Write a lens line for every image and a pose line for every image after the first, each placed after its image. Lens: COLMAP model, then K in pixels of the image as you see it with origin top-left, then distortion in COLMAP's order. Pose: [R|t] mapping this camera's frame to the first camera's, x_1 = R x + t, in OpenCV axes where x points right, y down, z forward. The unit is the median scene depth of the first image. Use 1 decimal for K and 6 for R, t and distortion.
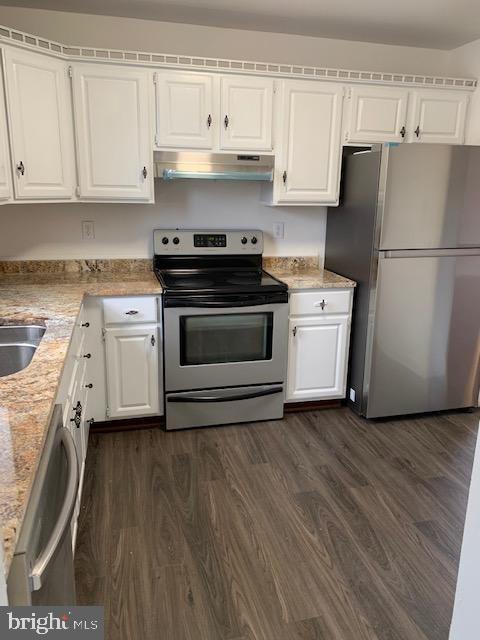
lens RADIAL K [[480.9, 0, 241.6], [0, 480.9, 311.8], [0, 0, 1]] dist [0.058010, -0.059303]
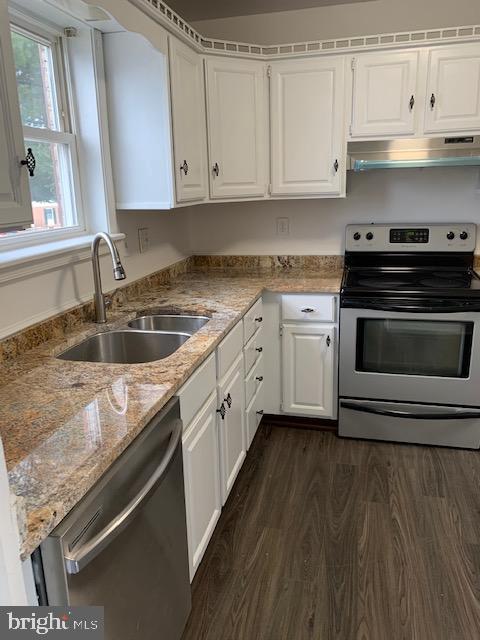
lens RADIAL K [[480.9, 0, 241.6], [0, 480.9, 311.8], [0, 0, 1]] dist [0.058010, -0.059303]
pose [[0.886792, 0.073998, -0.456207, 0.095902], [-0.068546, 0.997240, 0.028514, -0.013871], [0.457058, 0.005985, 0.889417, 0.065404]]
